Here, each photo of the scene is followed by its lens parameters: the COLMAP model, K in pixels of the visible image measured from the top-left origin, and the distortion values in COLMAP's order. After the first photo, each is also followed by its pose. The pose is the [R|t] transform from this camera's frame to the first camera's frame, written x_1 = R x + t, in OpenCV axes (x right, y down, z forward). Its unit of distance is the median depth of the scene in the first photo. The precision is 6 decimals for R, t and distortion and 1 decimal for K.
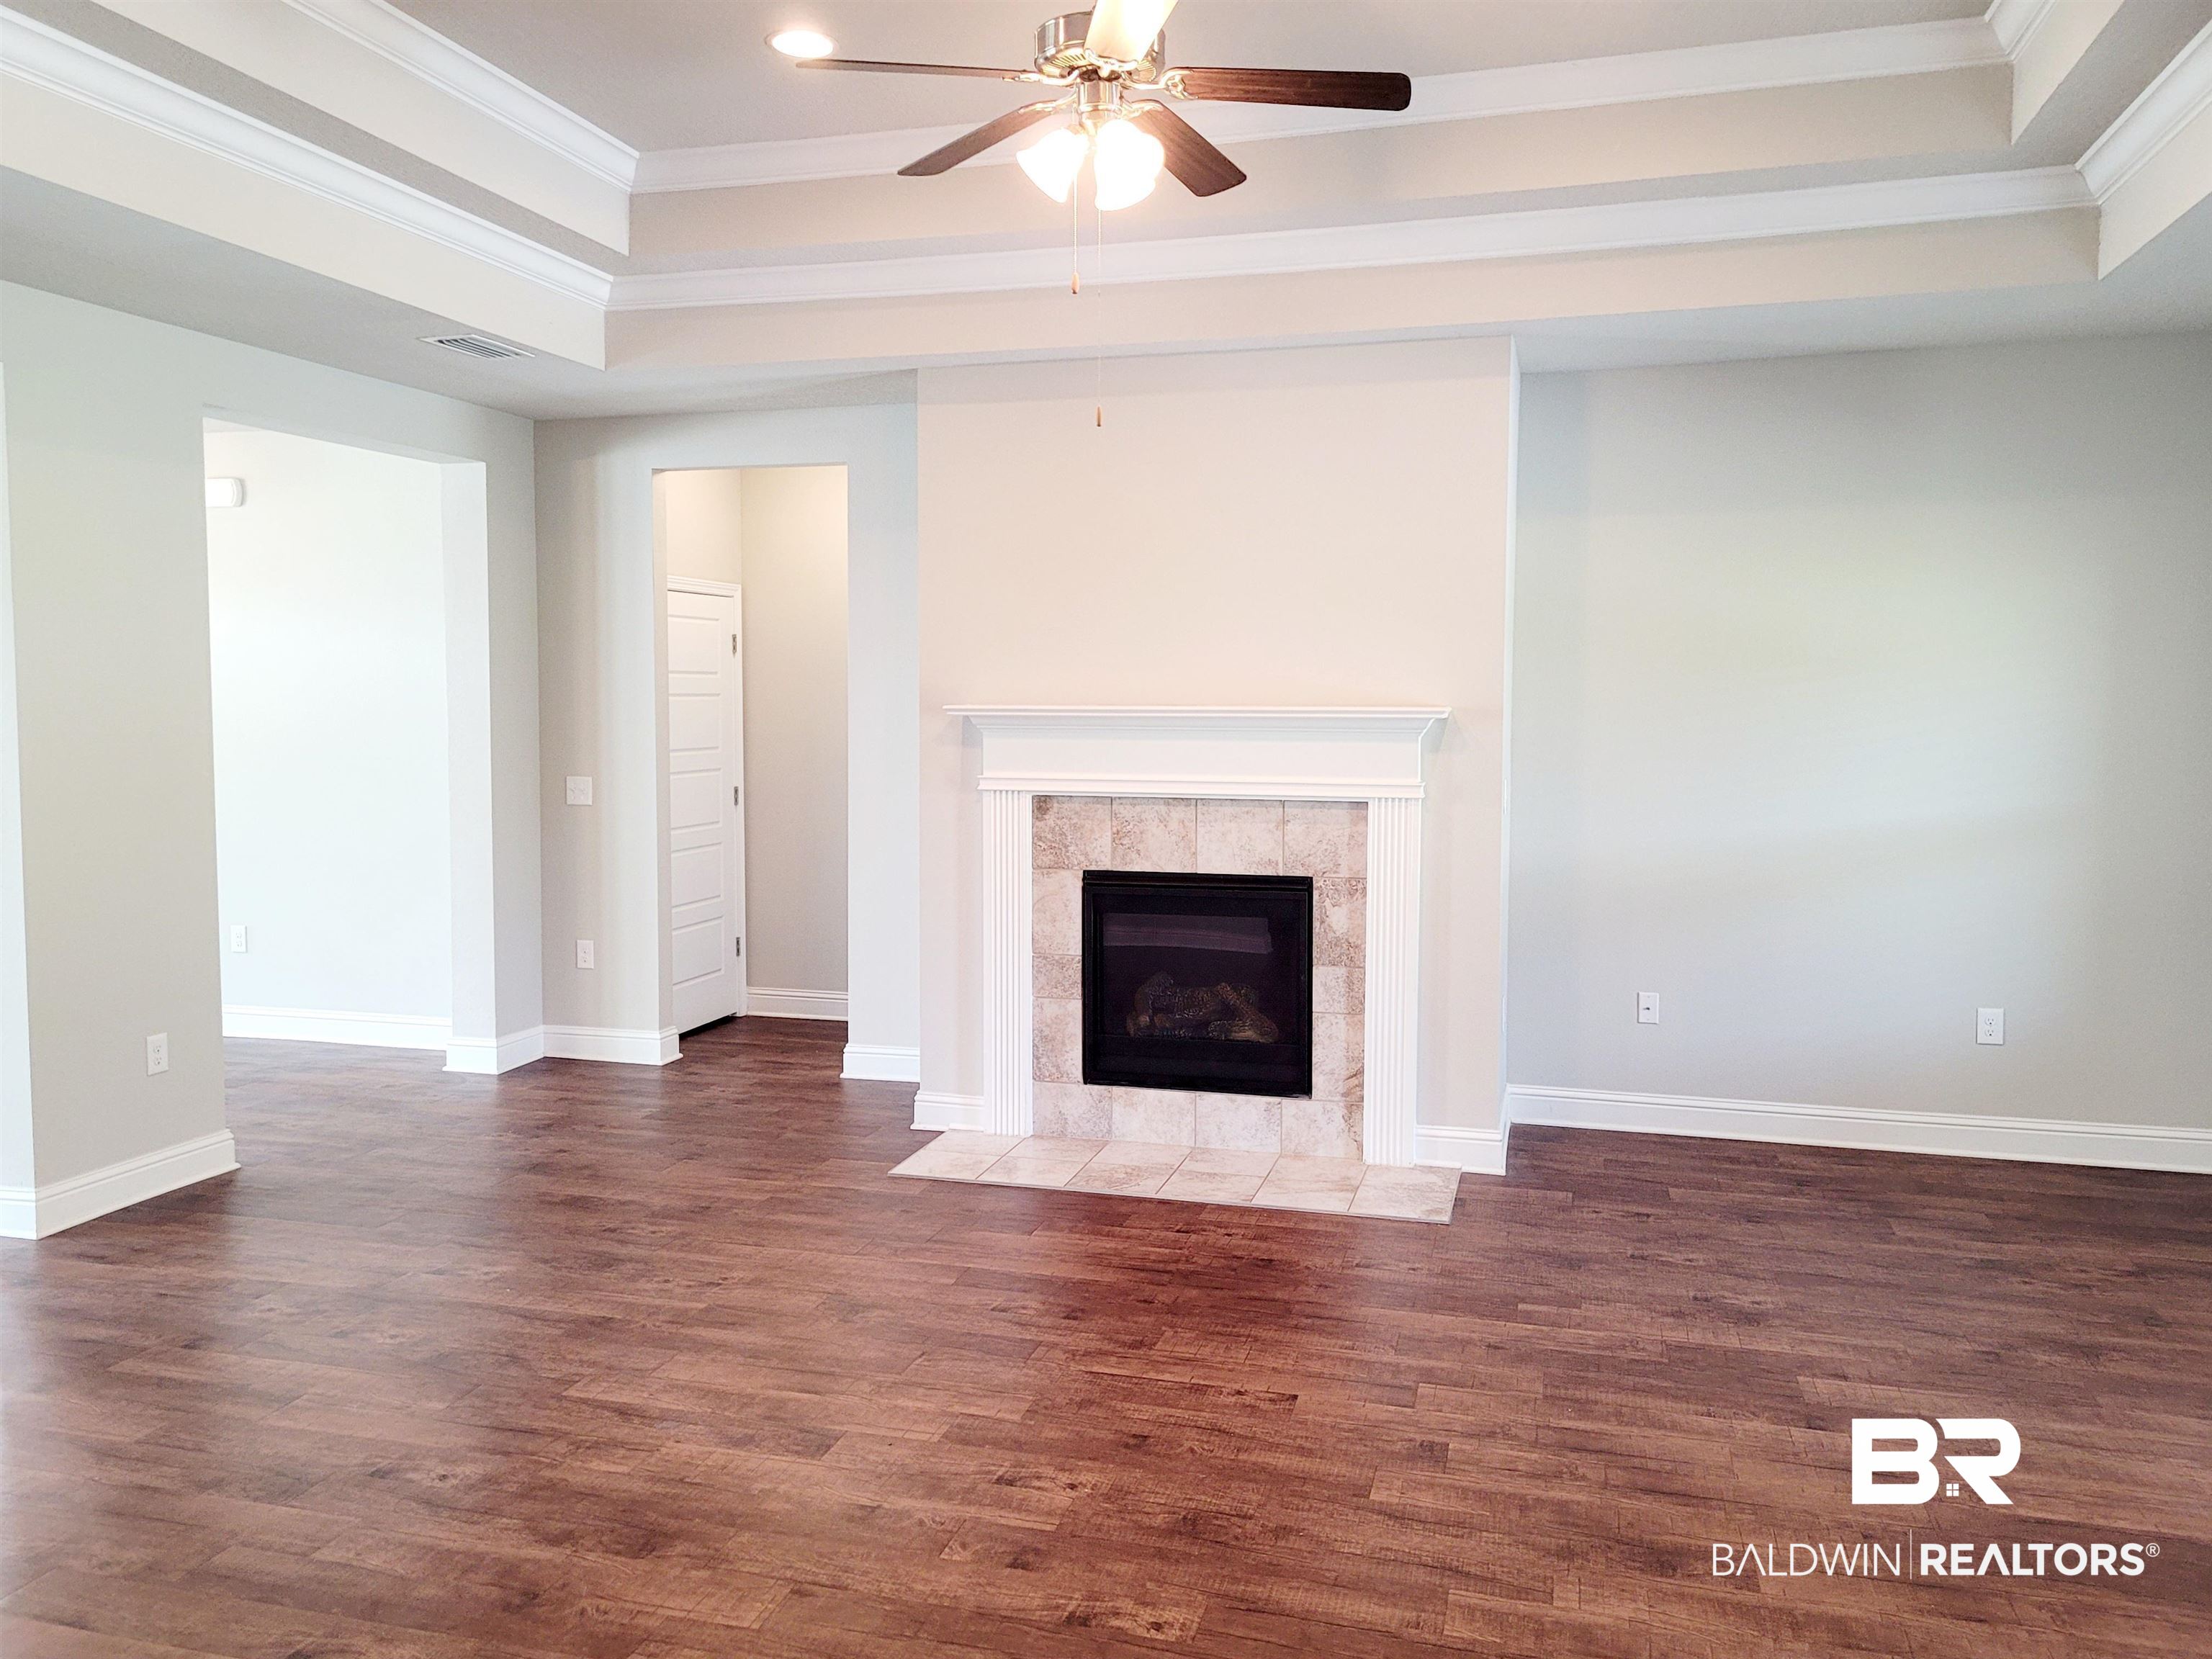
lens RADIAL K [[1702.8, 0, 1101.4], [0, 1702.8, 819.6], [0, 0, 1]] dist [0.057179, -0.041760]
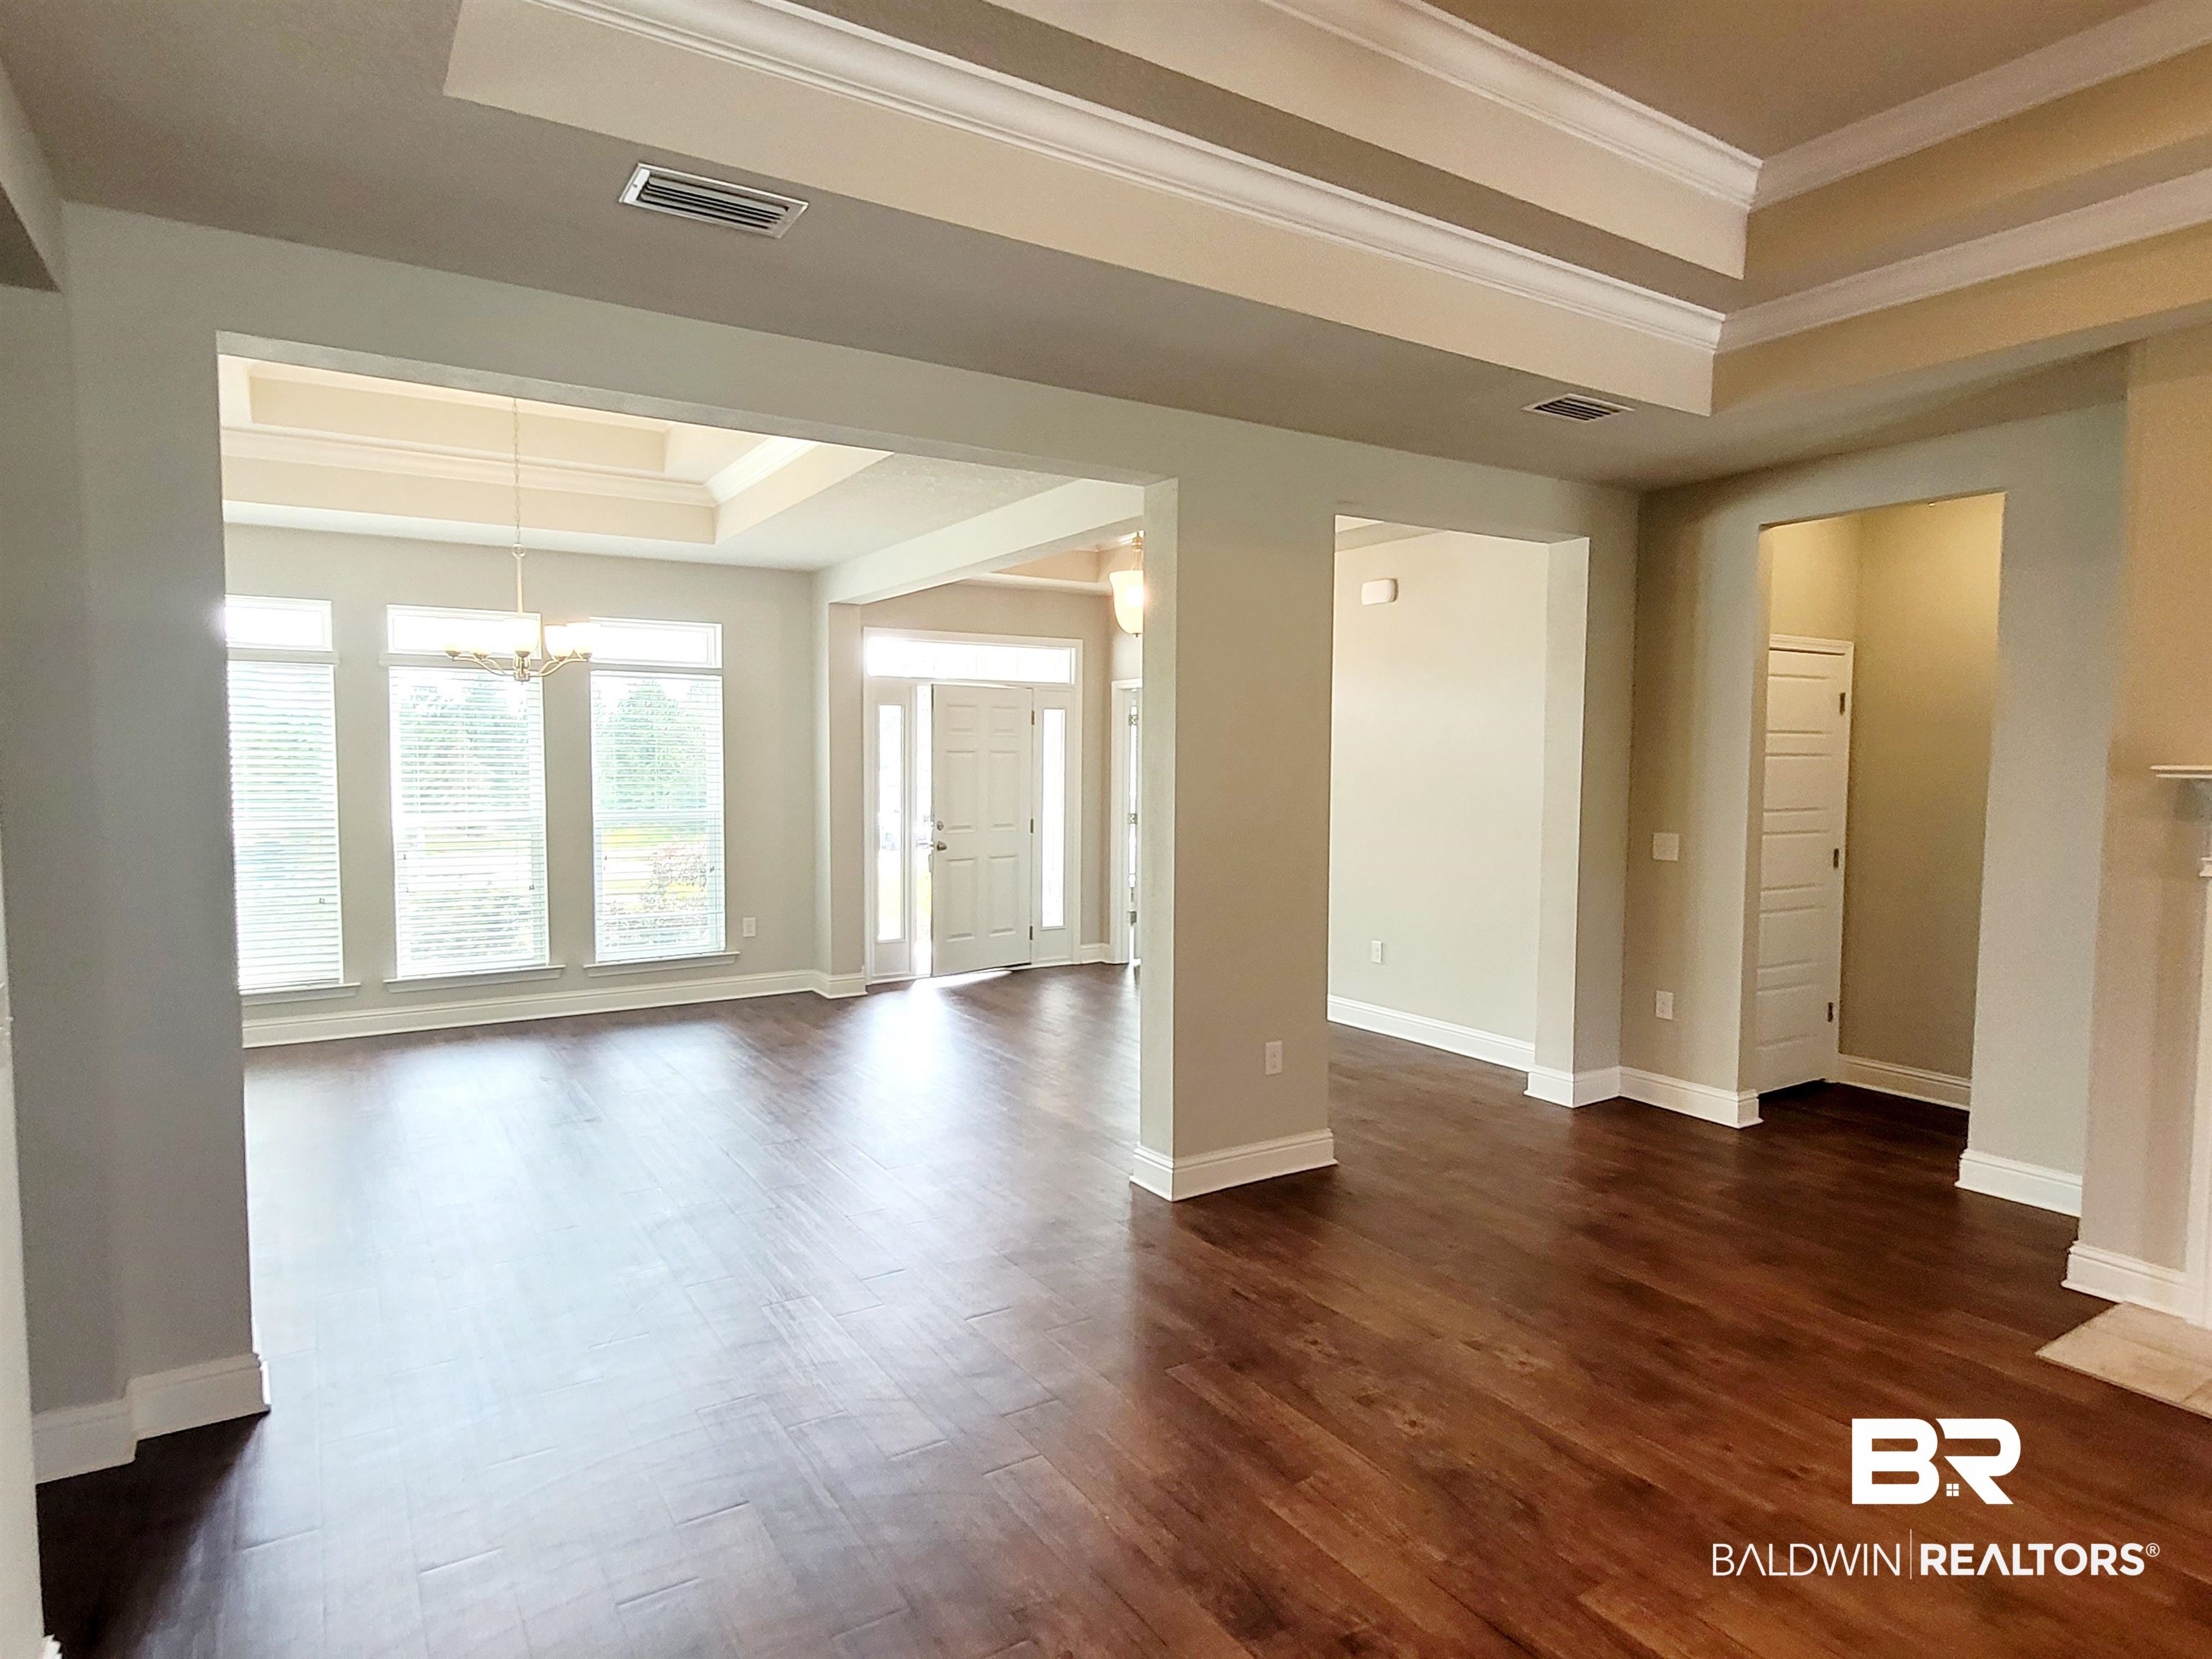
lens RADIAL K [[1219.5, 0, 1103.6], [0, 1219.5, 816.5], [0, 0, 1]] dist [0.001534, -0.003551]
pose [[0.734112, 0.035927, -0.678077, -0.066954], [-0.053749, 0.998541, -0.005284, -0.016033], [0.676898, 0.040325, 0.734972, 0.273855]]
